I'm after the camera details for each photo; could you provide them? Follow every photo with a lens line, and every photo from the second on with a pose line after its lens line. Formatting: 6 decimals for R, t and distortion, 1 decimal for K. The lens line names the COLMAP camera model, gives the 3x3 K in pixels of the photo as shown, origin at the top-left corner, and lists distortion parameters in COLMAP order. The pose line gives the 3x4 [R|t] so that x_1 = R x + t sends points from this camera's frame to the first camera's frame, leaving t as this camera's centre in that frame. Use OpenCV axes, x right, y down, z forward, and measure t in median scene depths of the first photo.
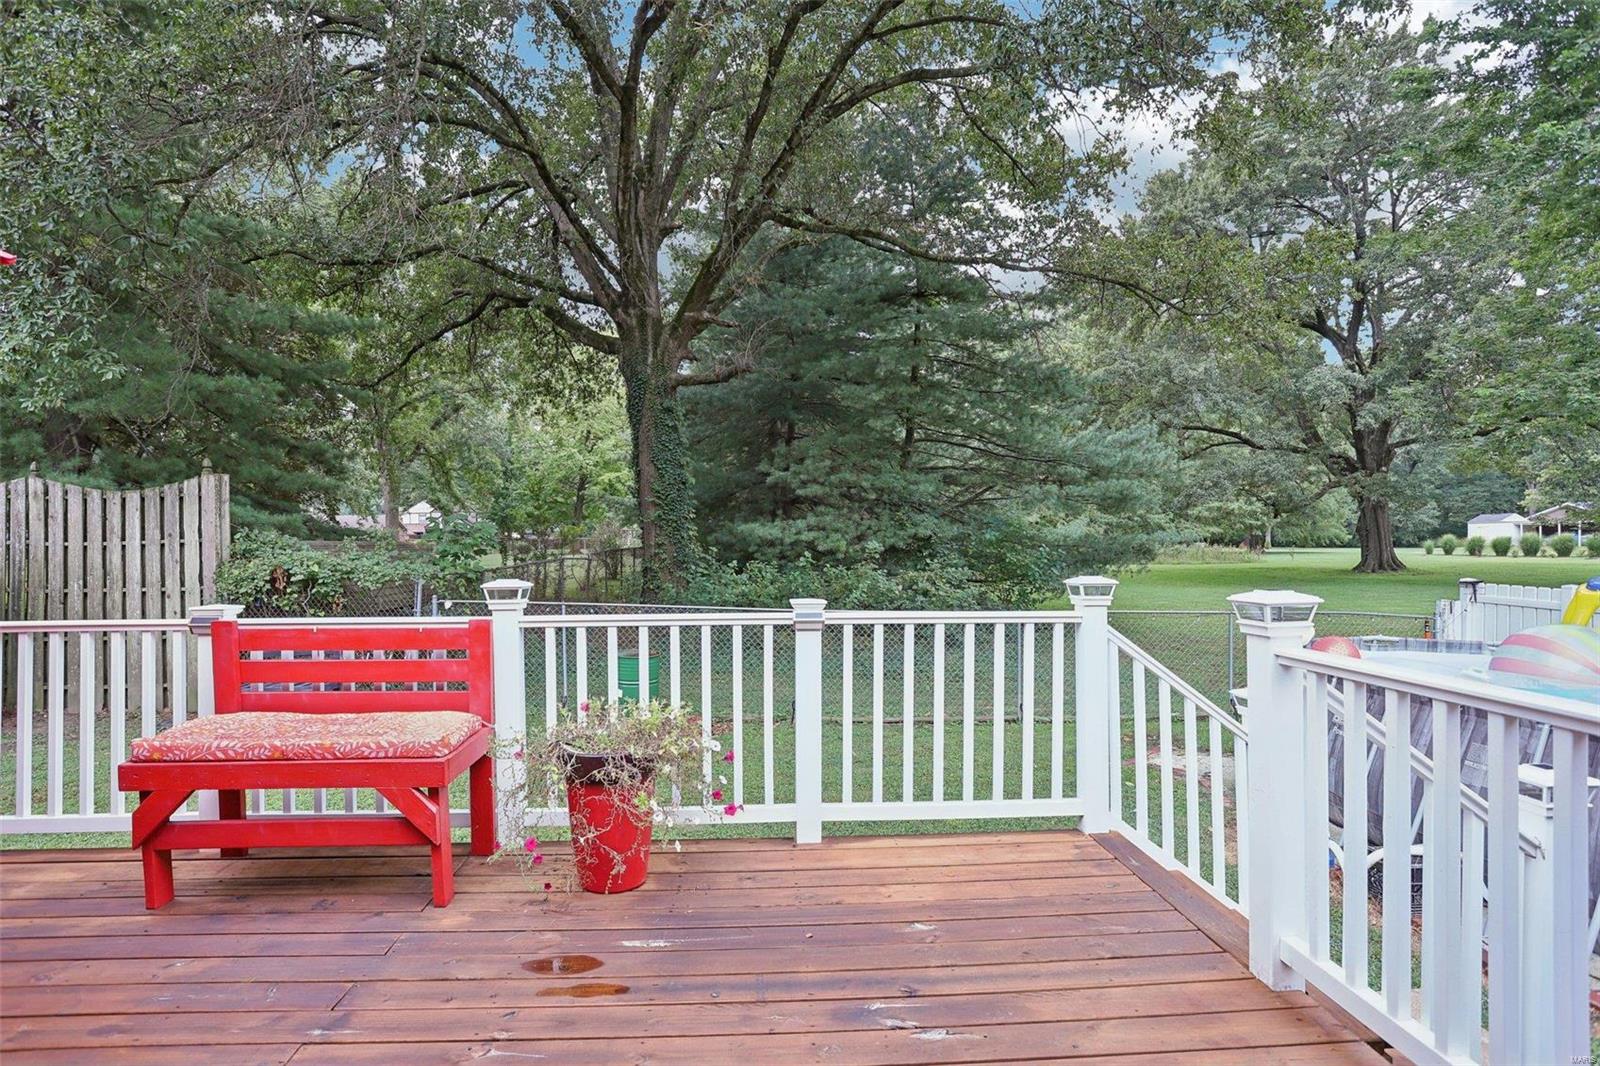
lens RADIAL K [[829.9, 0, 800.0], [0, 829.9, 533.0], [0, 0, 1]] dist [0.001816, -0.000013]
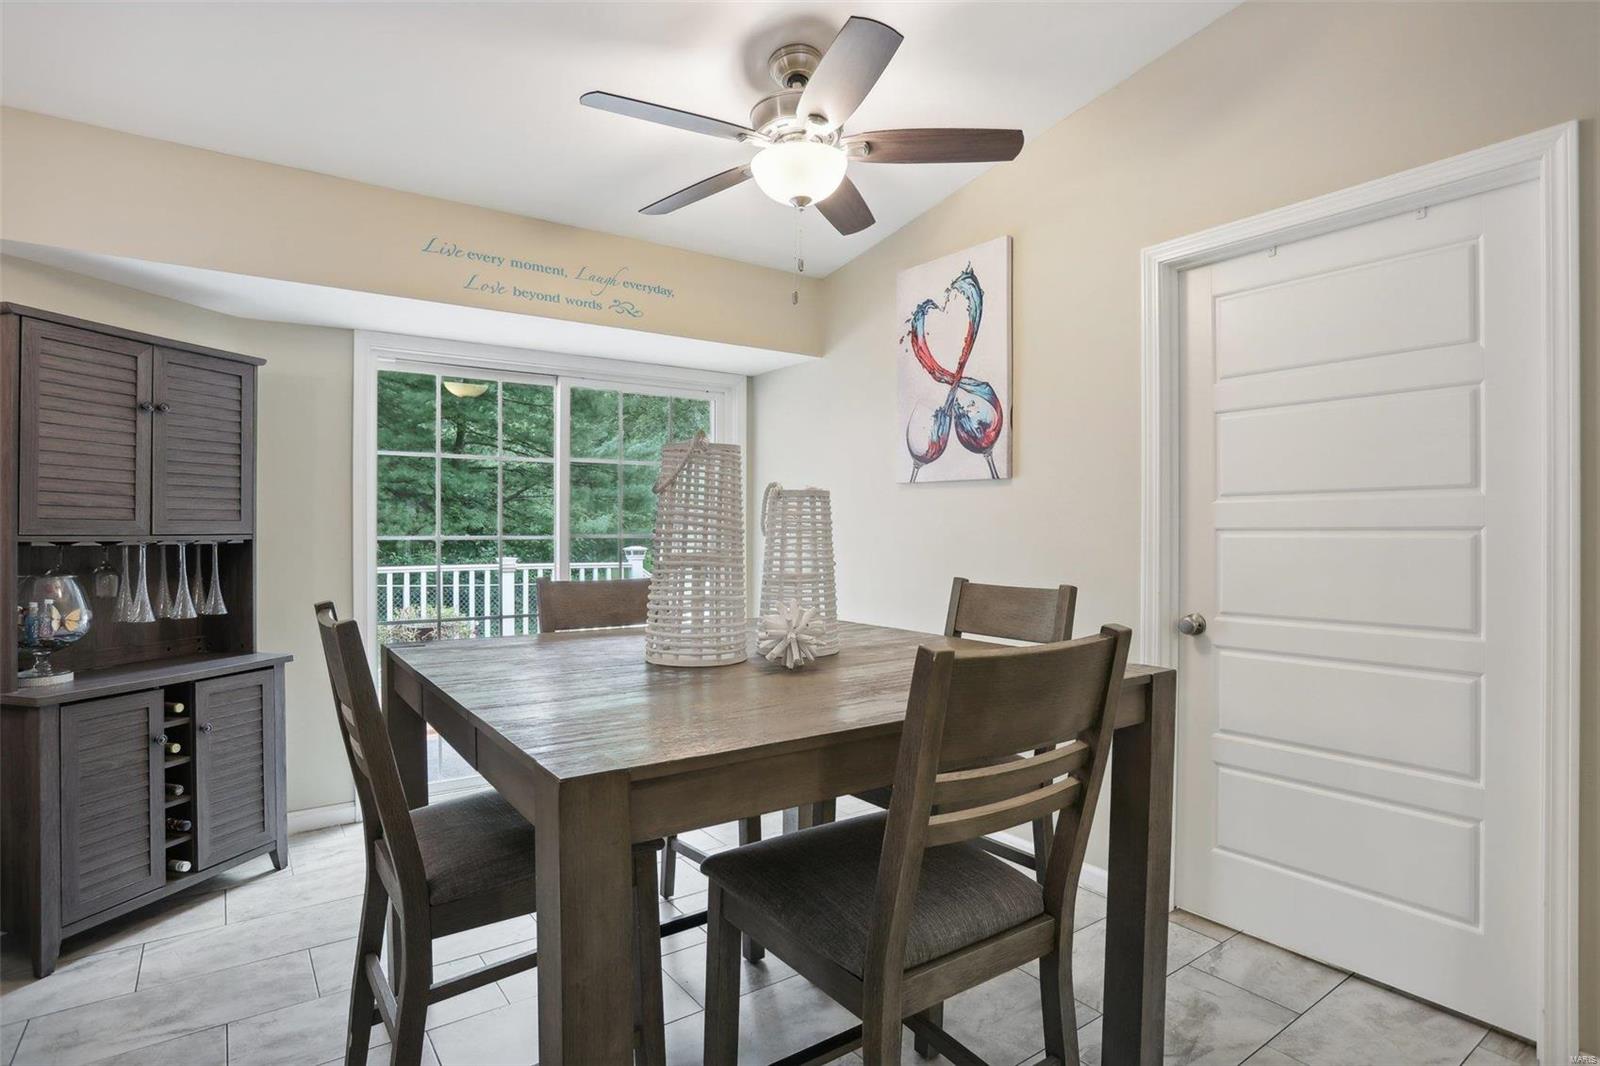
lens RADIAL K [[829.9, 0, 800.0], [0, 829.9, 533.0], [0, 0, 1]] dist [0.001816, -0.000013]
pose [[0.844061, 0.004508, 0.536229, -0.088329], [-0.009099, 0.999941, 0.005917, -0.000419], [-0.536170, -0.009874, 0.844052, -0.209229]]
